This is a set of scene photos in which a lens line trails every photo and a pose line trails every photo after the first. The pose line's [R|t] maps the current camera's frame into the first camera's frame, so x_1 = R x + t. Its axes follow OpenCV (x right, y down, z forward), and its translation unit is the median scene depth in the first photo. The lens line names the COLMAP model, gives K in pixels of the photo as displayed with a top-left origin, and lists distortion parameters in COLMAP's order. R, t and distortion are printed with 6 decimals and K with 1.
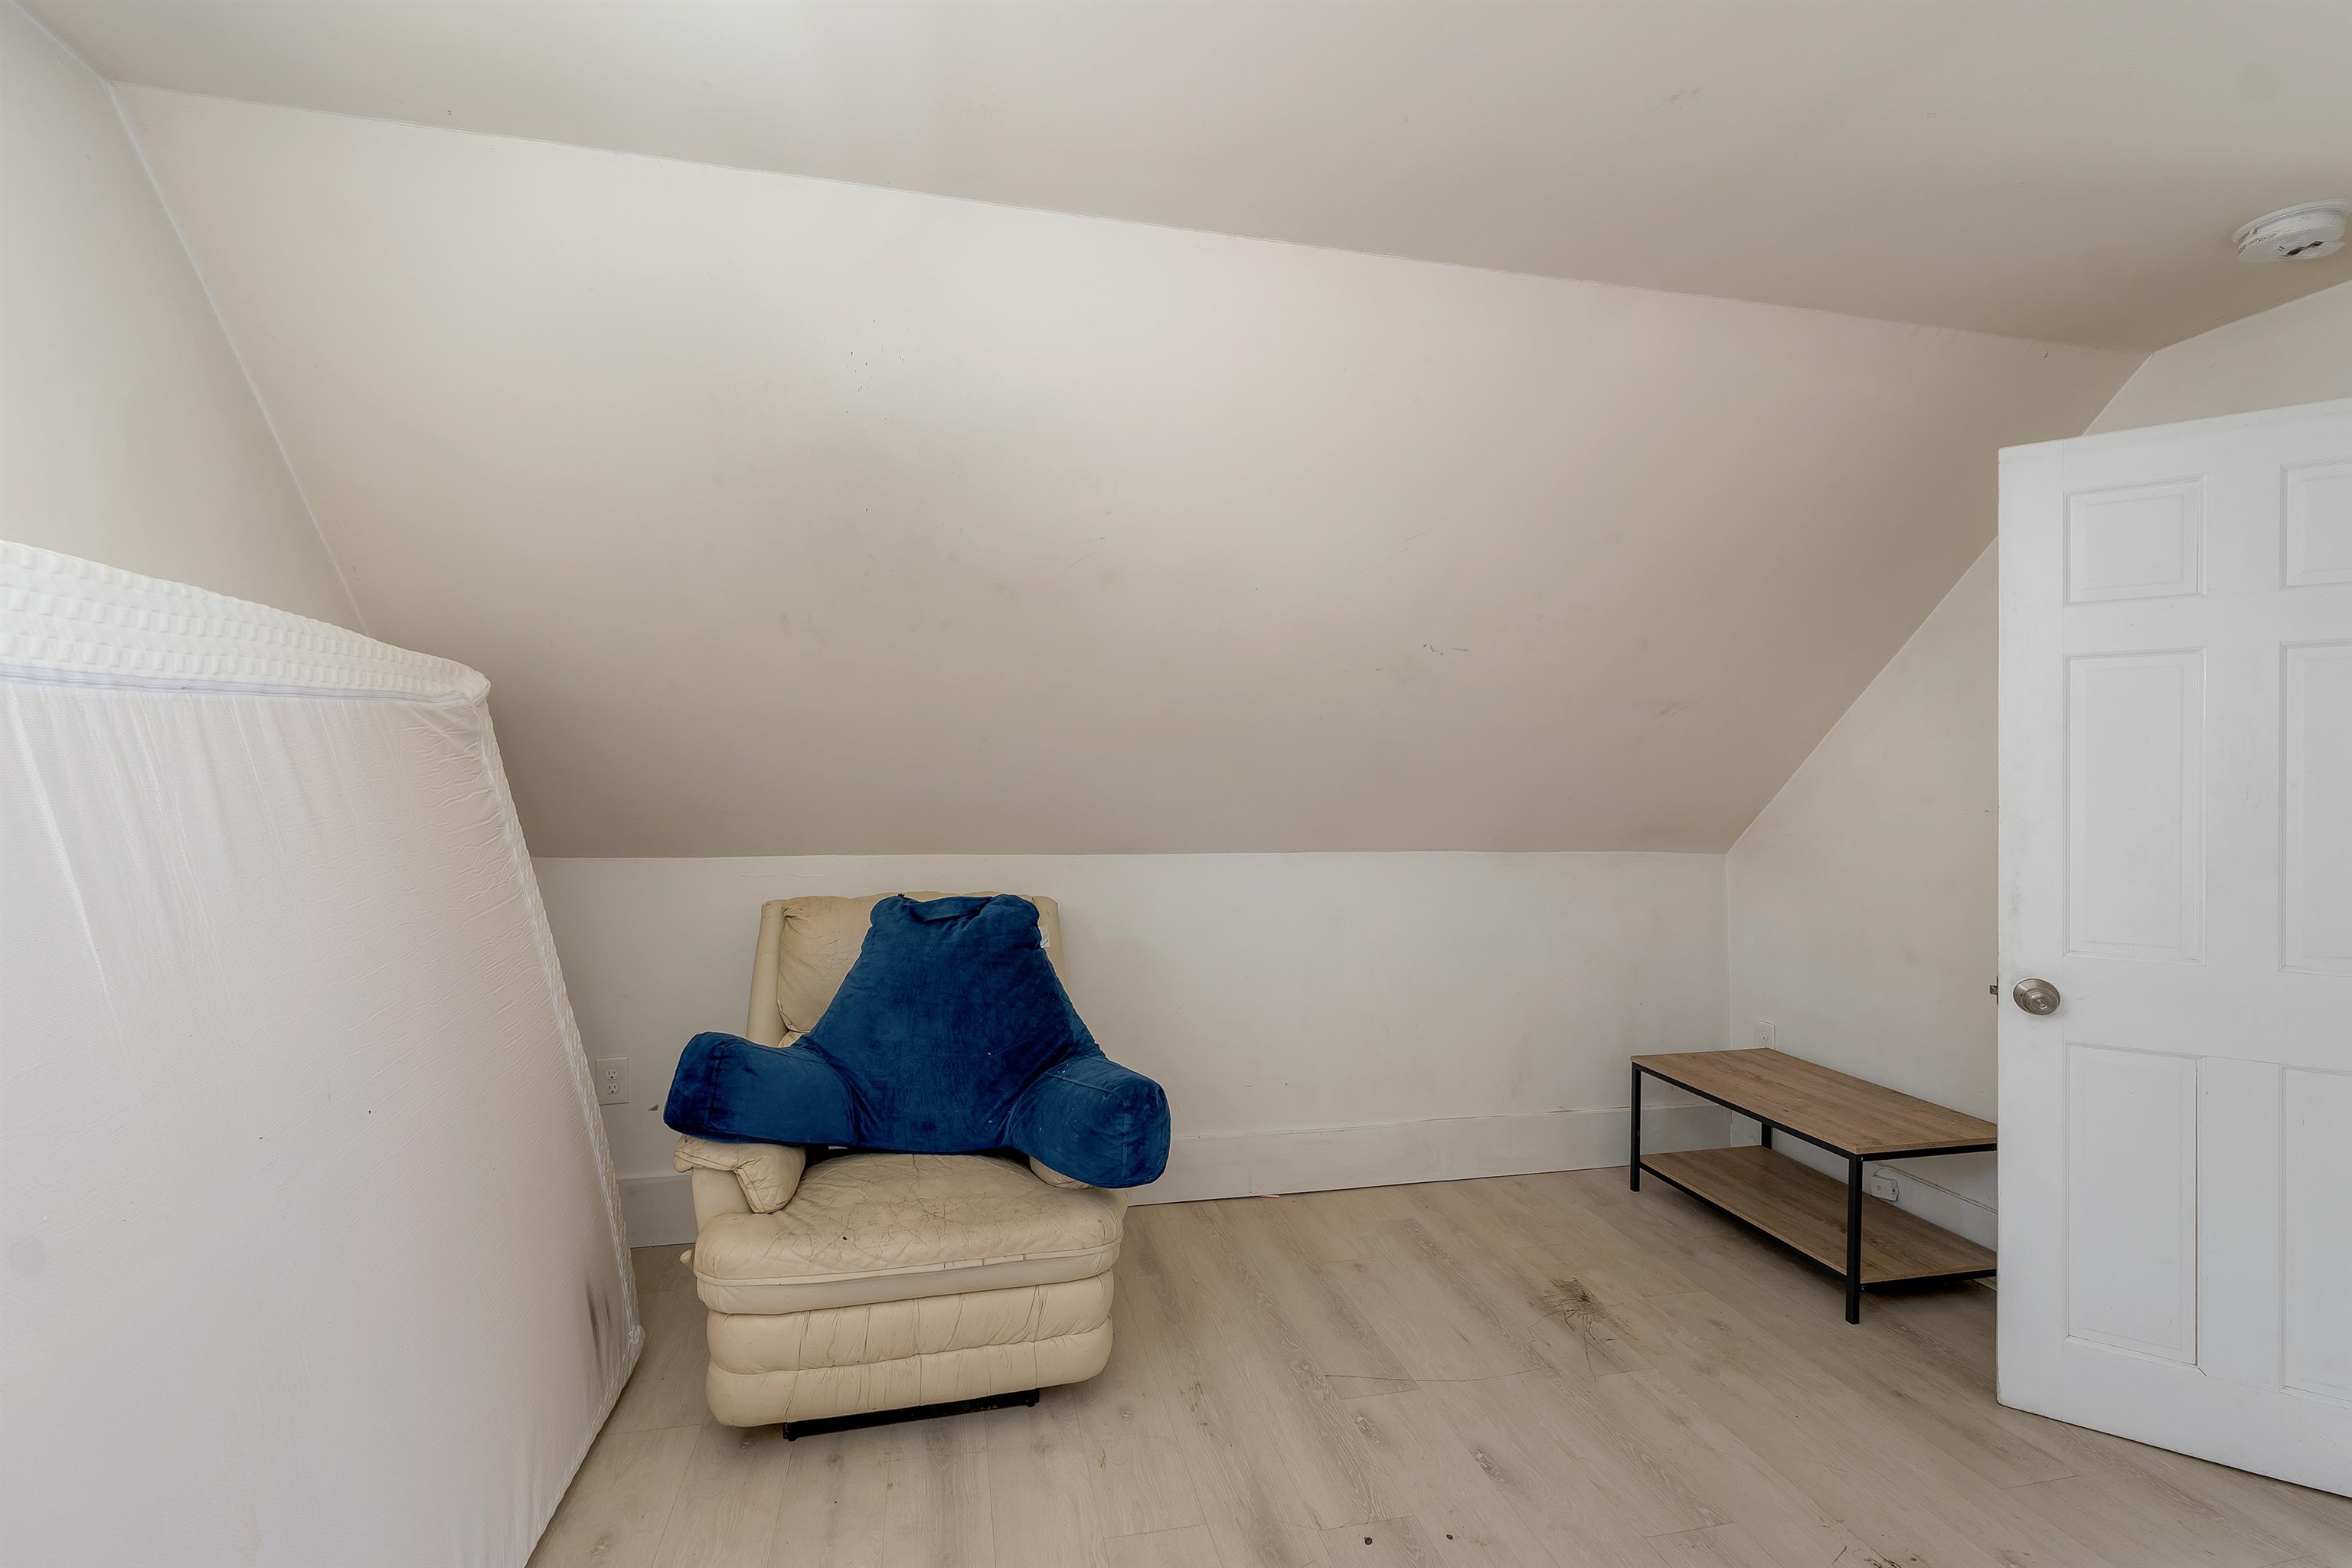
lens RADIAL K [[1005.0, 0, 1171.7], [0, 1005.0, 785.4], [0, 0, 1]] dist [0.000518, 0.000211]
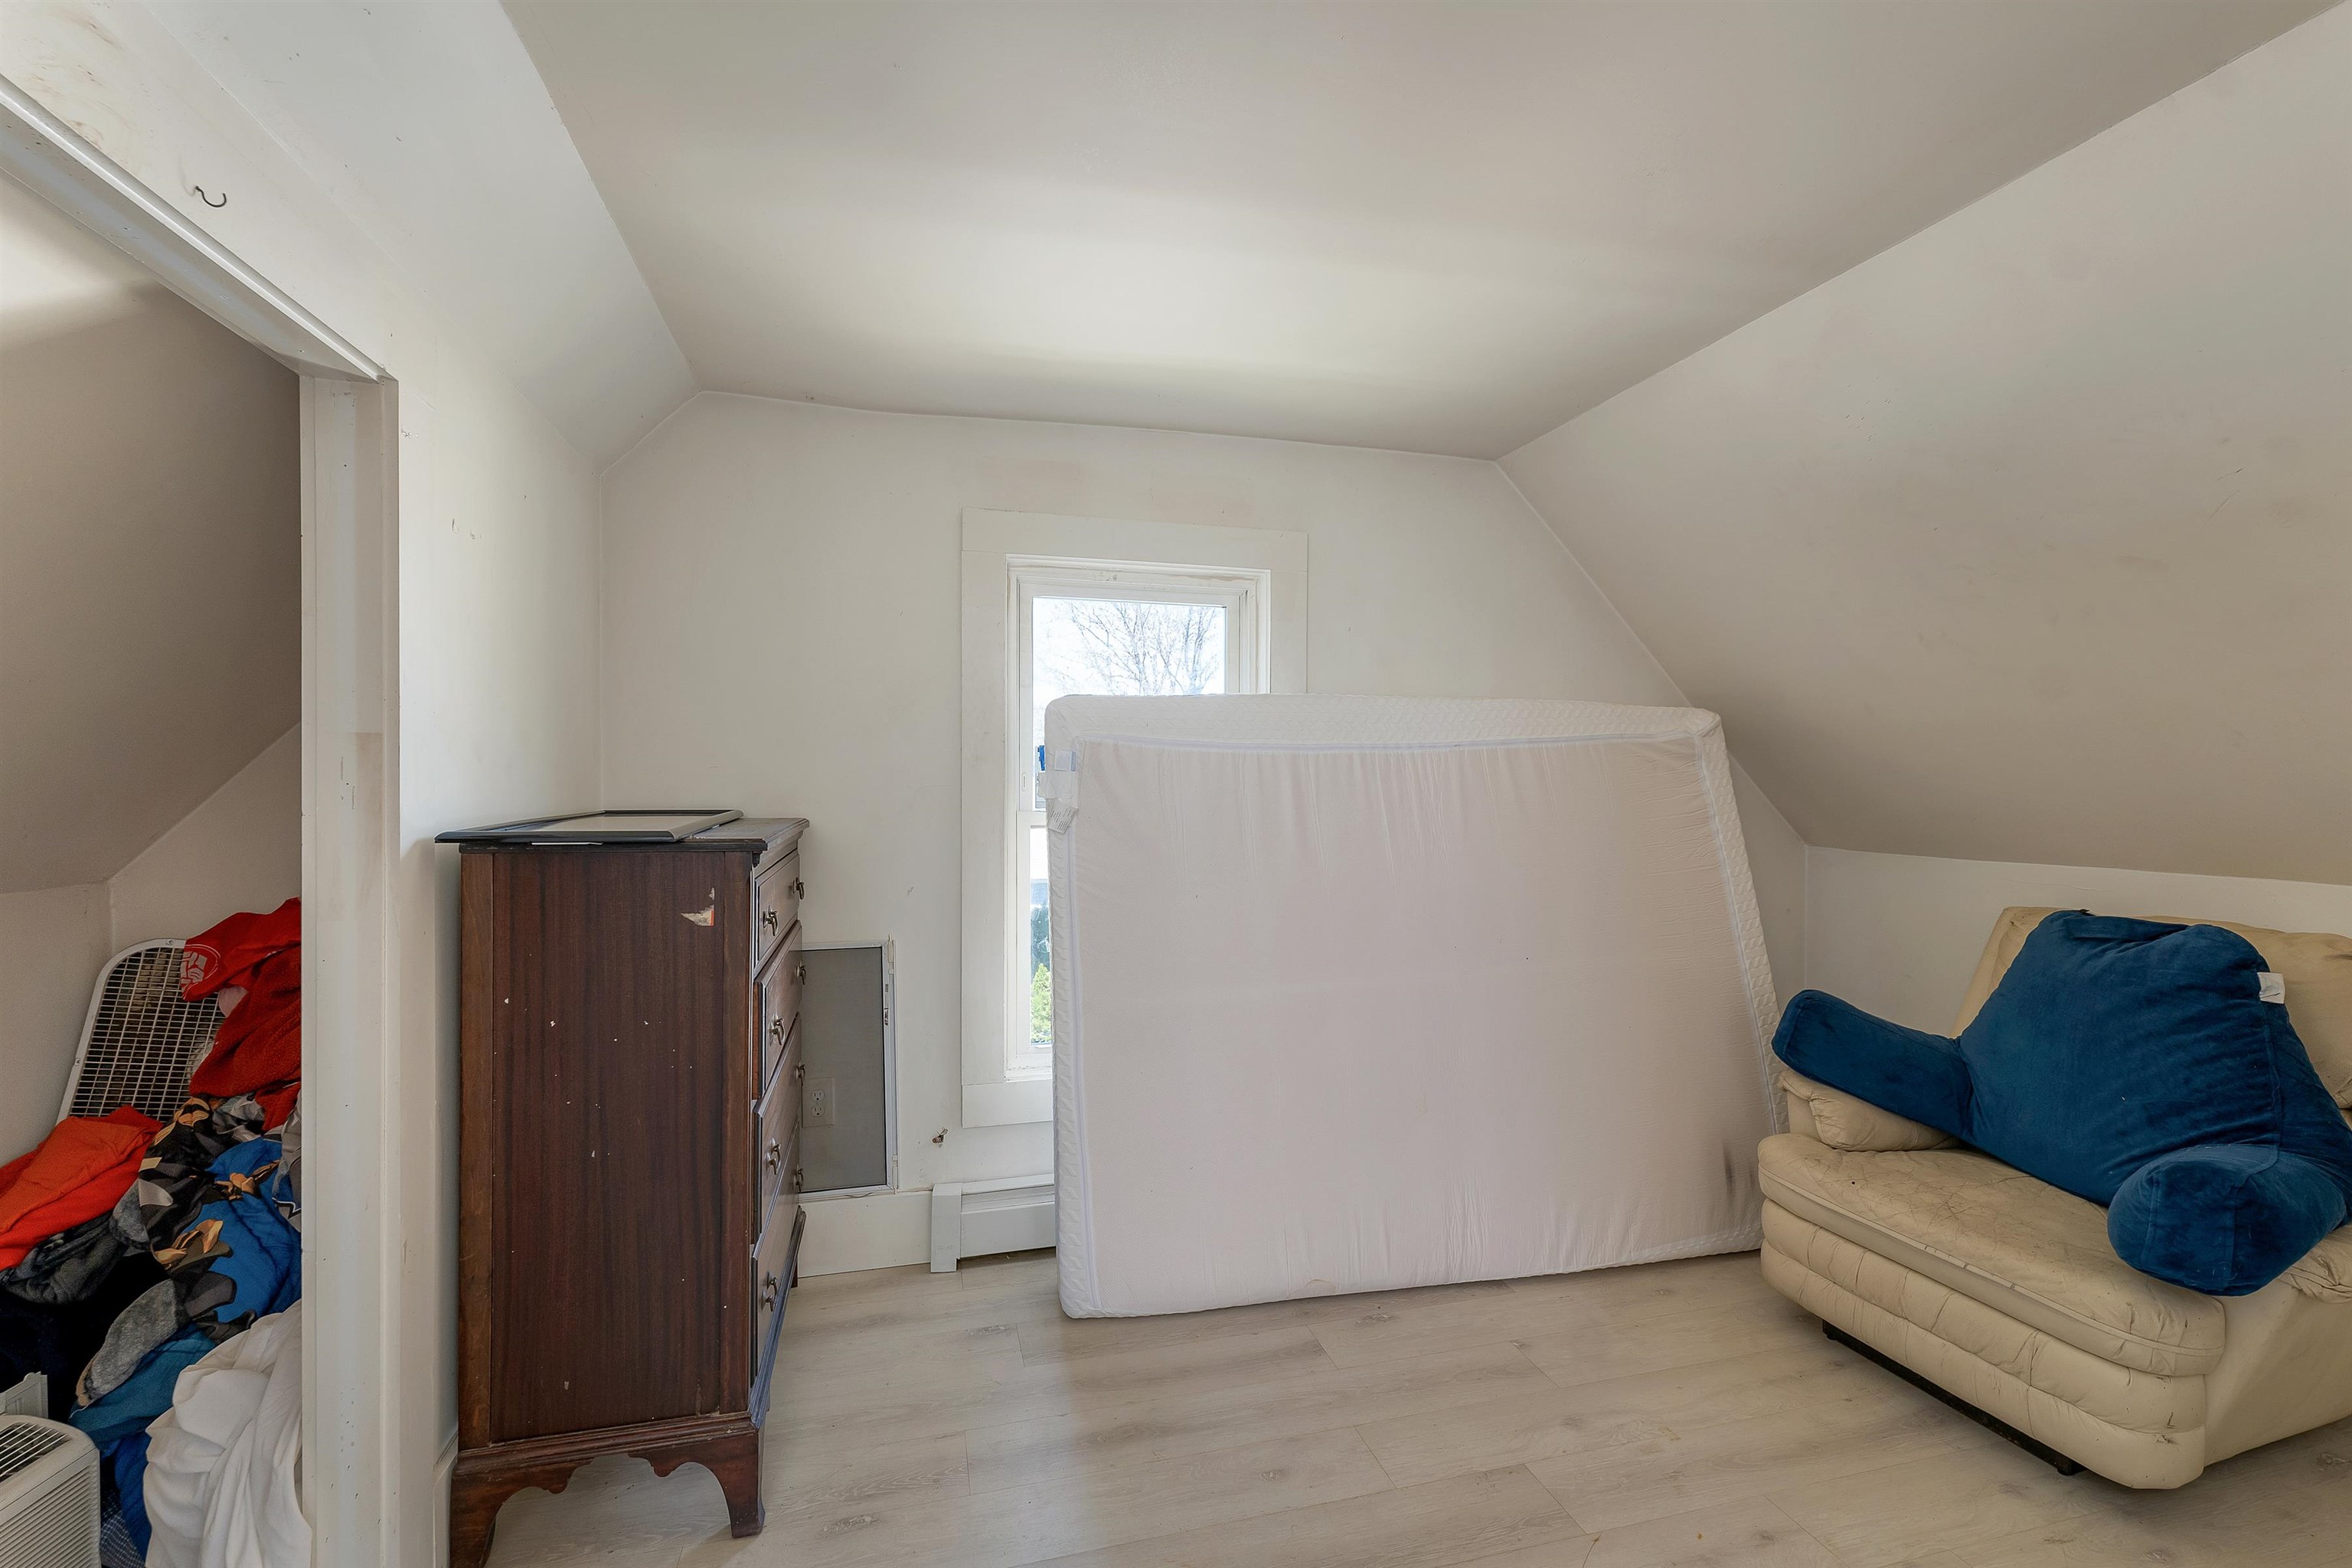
lens RADIAL K [[986.4, 0, 1169.9], [0, 986.4, 798.5], [0, 0, 1]] dist [-0.000184, -0.000115]
pose [[0.039011, 0.003641, -0.999232, 0.740170], [-0.004774, 0.999983, 0.003457, 0.010141], [0.999227, 0.004635, 0.039028, 0.165417]]
